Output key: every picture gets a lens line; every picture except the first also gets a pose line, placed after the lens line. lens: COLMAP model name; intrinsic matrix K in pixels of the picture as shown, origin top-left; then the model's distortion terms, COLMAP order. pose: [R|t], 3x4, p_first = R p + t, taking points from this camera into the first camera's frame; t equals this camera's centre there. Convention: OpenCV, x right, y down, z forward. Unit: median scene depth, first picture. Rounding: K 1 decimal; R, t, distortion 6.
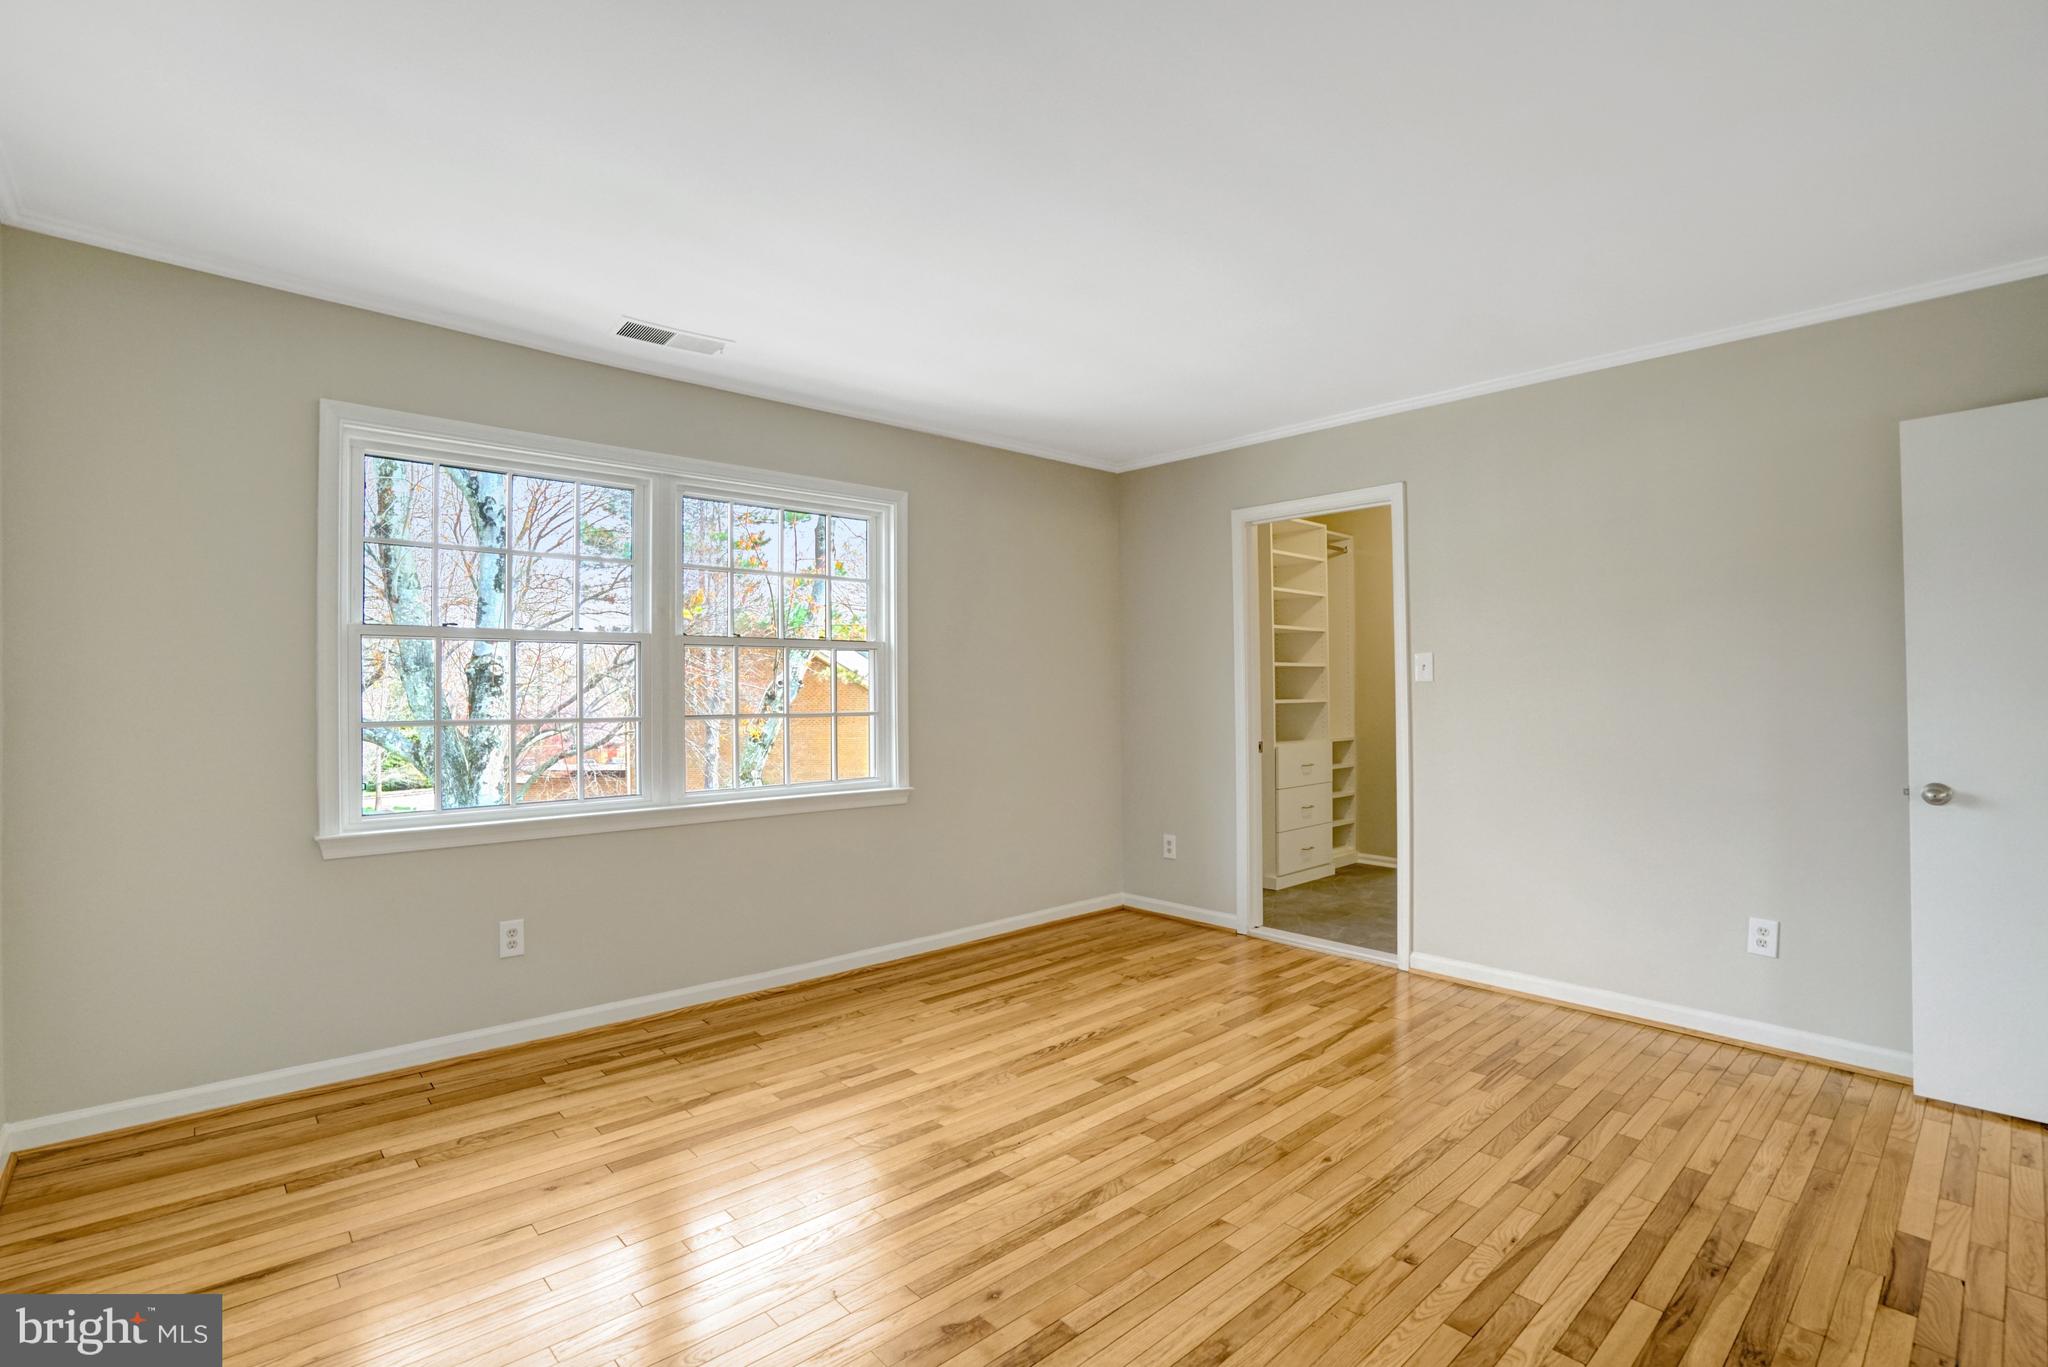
lens RADIAL K [[951.3, 0, 1008.8], [0, 951.3, 678.3], [0, 0, 1]] dist [-0.035871, 0.010097]
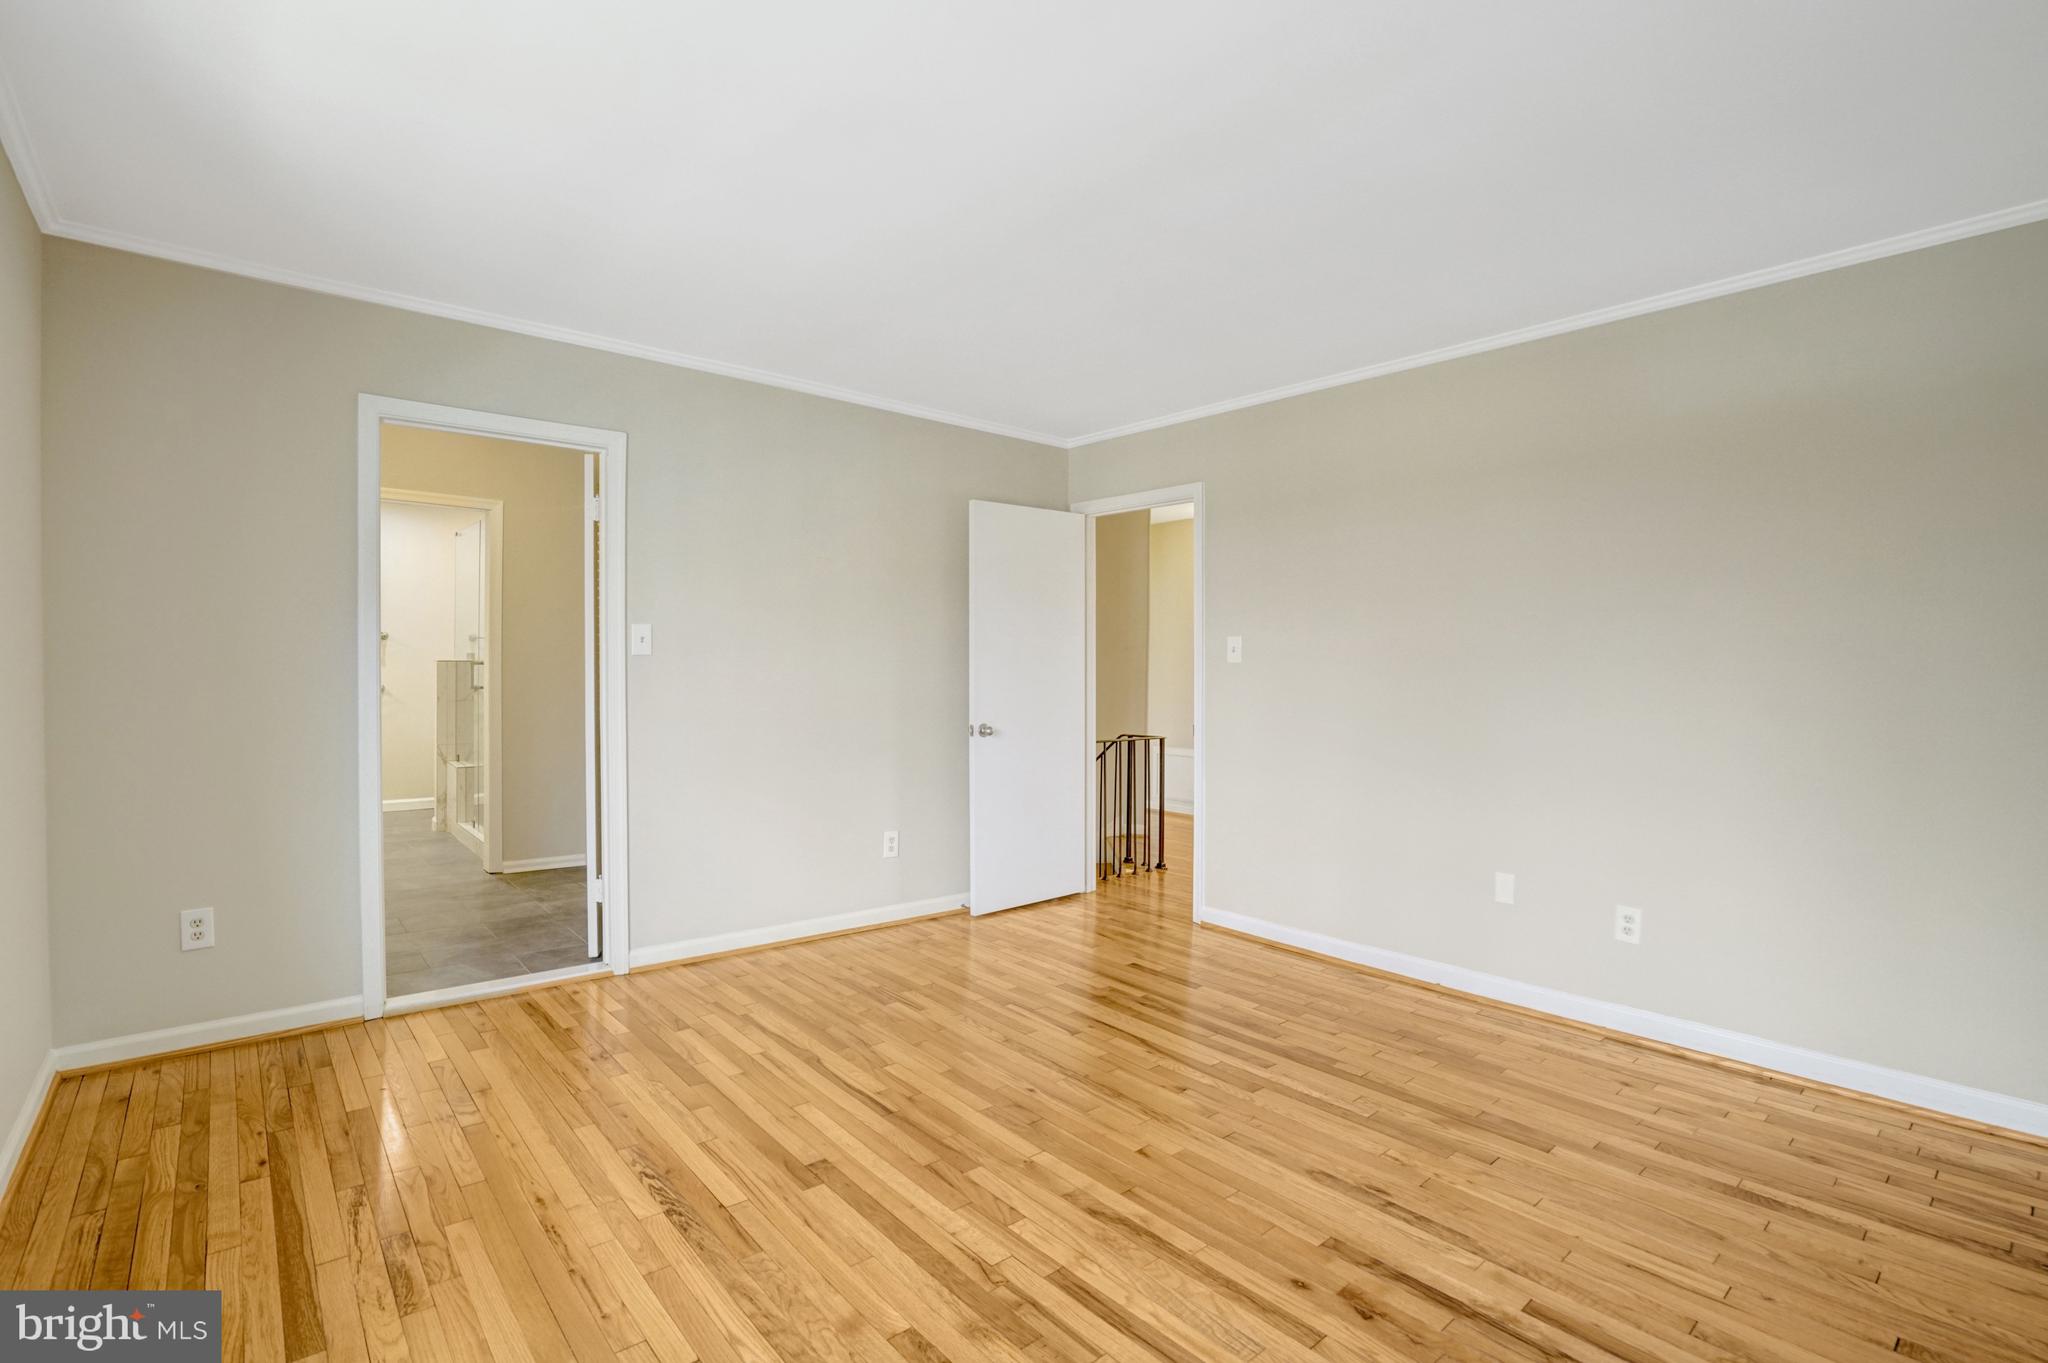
lens RADIAL K [[951.3, 0, 1011.2], [0, 951.3, 670.0], [0, 0, 1]] dist [-0.035871, 0.010097]
pose [[0.033641, 0.001607, 0.999433, -0.621504], [-0.022498, 0.999747, -0.000851, 0.014255], [-0.999181, -0.022456, 0.033669, 0.795425]]
